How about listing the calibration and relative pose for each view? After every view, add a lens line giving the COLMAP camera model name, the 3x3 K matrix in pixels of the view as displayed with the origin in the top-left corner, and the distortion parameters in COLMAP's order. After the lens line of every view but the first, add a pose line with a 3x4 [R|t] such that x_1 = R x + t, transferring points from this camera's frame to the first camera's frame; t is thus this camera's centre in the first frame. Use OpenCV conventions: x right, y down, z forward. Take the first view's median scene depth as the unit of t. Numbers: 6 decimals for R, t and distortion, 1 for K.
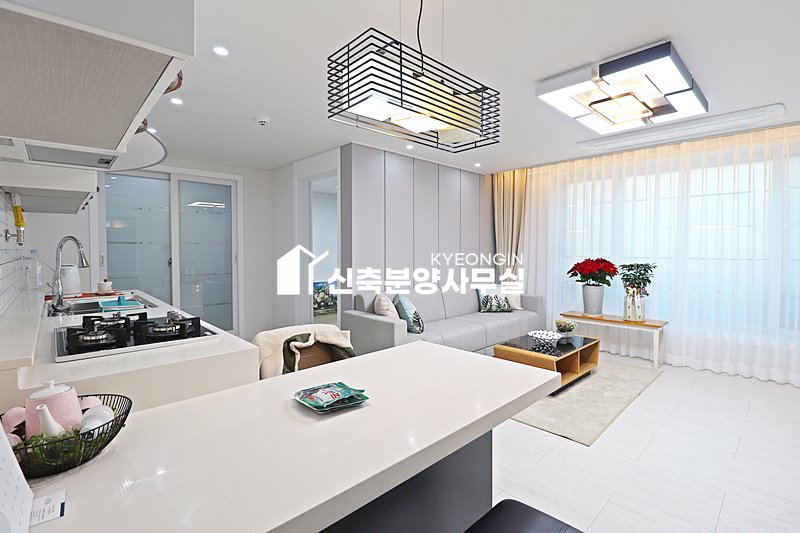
lens RADIAL K [[368.6, 0, 401.0], [0, 368.6, 261.0], [0, 0, 1]] dist [-0.000929, -0.018337]
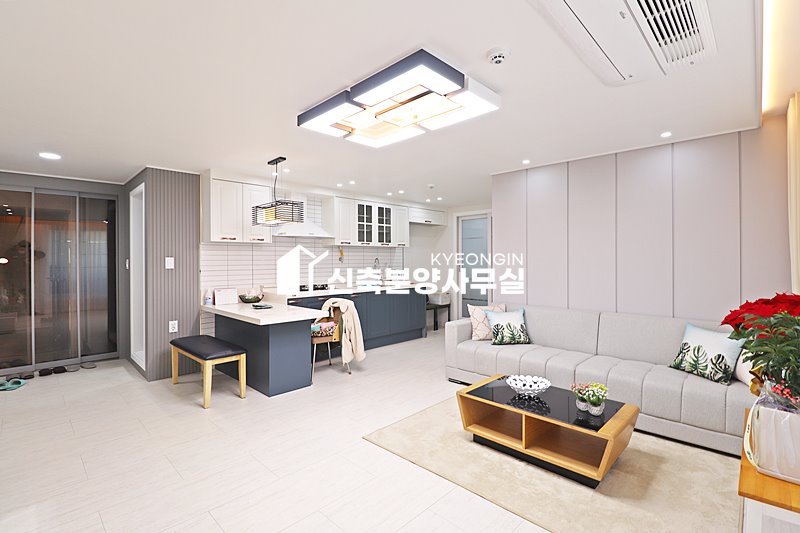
lens RADIAL K [[370.1, 0, 400.0], [0, 370.1, 266.5], [0, 0, 1]] dist [0.002421, 0.000256]
pose [[0.049061, 0.016664, -0.998657, 0.965653], [-0.027848, 0.999495, 0.015310, -0.032538], [0.998408, 0.027060, 0.049500, 0.598386]]
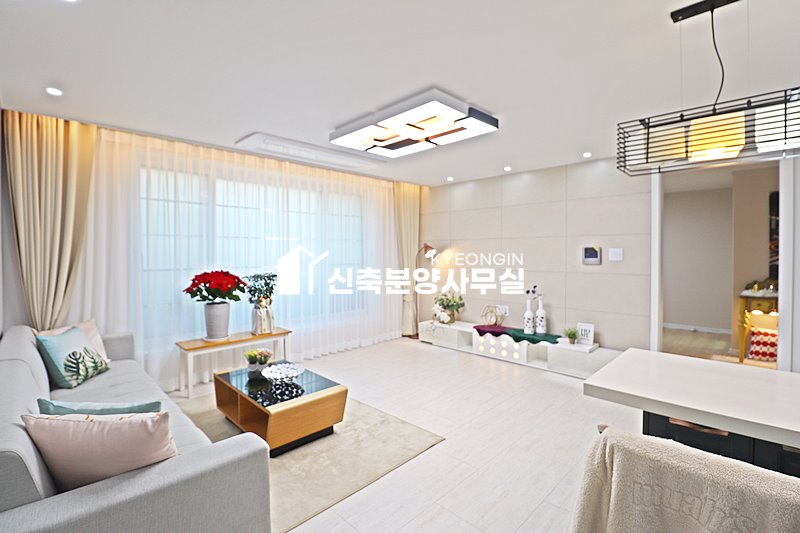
lens RADIAL K [[365.4, 0, 399.8], [0, 365.4, 261.0], [0, 0, 1]] dist [0.001481, -0.015650]
pose [[-0.022390, -0.020821, 0.999532, -0.329800], [0.032760, 0.999231, 0.021548, -0.035525], [-0.999212, 0.033227, -0.021690, 0.653639]]
